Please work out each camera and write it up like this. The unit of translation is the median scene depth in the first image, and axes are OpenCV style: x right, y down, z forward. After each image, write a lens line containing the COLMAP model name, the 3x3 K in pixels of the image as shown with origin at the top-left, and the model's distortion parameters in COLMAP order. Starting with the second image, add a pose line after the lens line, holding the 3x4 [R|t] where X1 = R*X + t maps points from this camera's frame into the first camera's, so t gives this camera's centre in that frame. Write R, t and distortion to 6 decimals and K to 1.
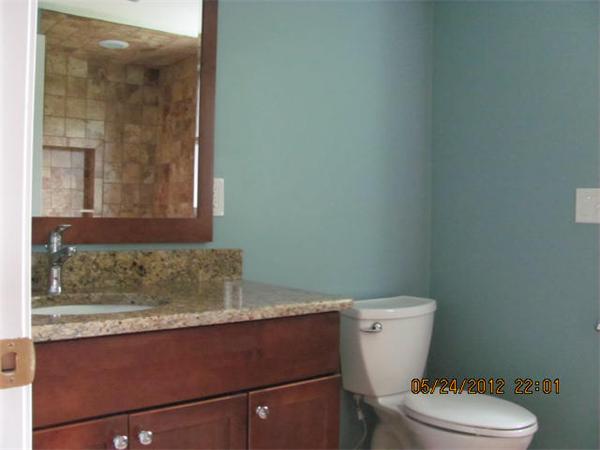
lens RADIAL K [[628.2, 0, 300.0], [0, 628.2, 225.0], [0, 0, 1]] dist [-0.216045, 0.269443]
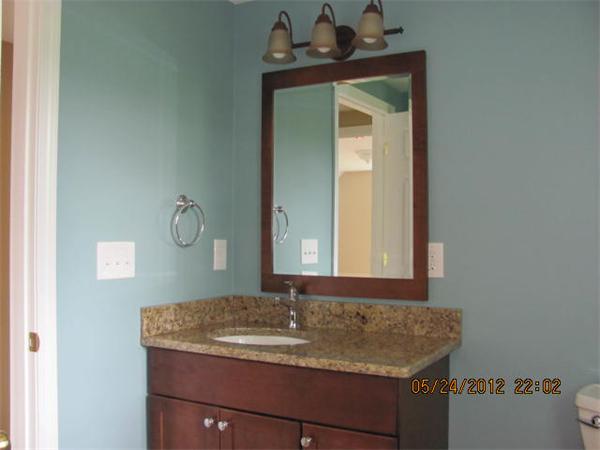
lens RADIAL K [[628.2, 0, 300.0], [0, 628.2, 225.0], [0, 0, 1]] dist [-0.216045, 0.269443]
pose [[0.344029, -0.030281, -0.938471, 0.864690], [-0.012415, 0.999246, -0.036793, -0.067338], [0.938877, 0.024309, 0.343394, 0.437911]]
